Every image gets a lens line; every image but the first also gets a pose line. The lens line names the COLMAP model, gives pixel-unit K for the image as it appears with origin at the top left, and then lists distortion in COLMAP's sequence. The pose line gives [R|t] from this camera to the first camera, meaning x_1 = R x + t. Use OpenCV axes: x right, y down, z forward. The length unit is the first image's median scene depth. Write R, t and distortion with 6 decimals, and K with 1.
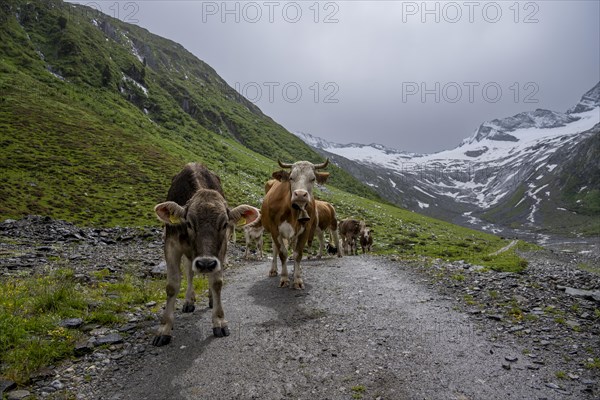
lens RADIAL K [[399.3, 0, 297.6], [0, 399.3, 200.6], [0, 0, 1]] dist [-0.001412, 0.004450]
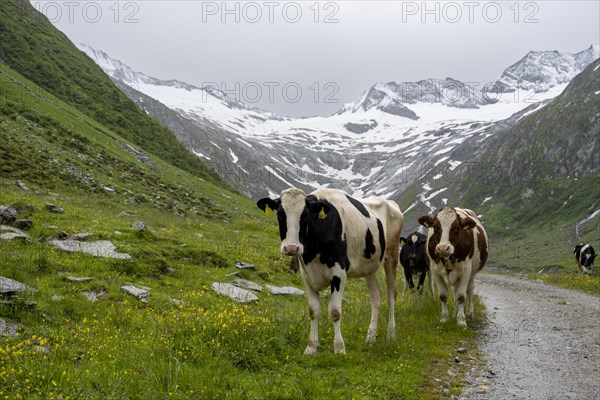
lens RADIAL K [[661.5, 0, 297.4], [0, 661.5, 201.1], [0, 0, 1]] dist [0.004265, 0.021142]
pose [[0.935717, 0.111636, 0.334621, -0.005556], [-0.123304, 0.992274, 0.013759, -0.000629], [-0.330499, -0.054135, 0.942252, -0.009900]]
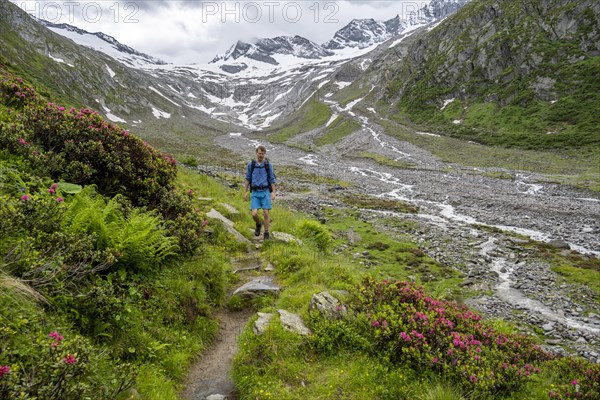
lens RADIAL K [[399.3, 0, 297.6], [0, 399.3, 200.6], [0, 0, 1]] dist [-0.001412, 0.004450]
pose [[0.809888, 0.008348, 0.586525, 0.094728], [-0.111570, 0.983838, 0.140055, 0.021319], [-0.575876, -0.178867, 0.797730, 0.279035]]
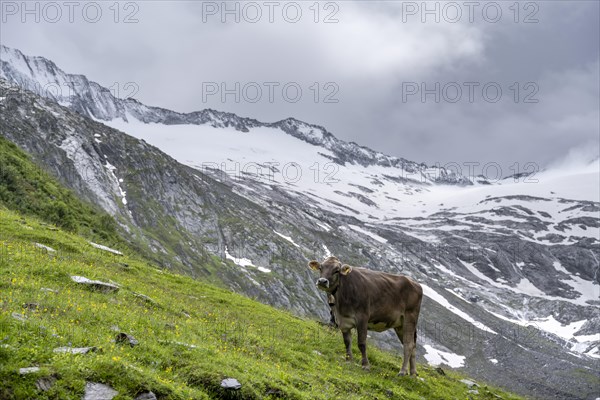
lens RADIAL K [[1508.4, 0, 300.0], [0, 1508.4, 200.0], [0, 0, 1]] dist [-0.000504, 0.248031]
pose [[0.980045, 0.081720, 0.181203, 0.034228], [-0.064888, 0.993171, -0.096957, 0.007001], [-0.187889, 0.083264, 0.978655, 0.063891]]
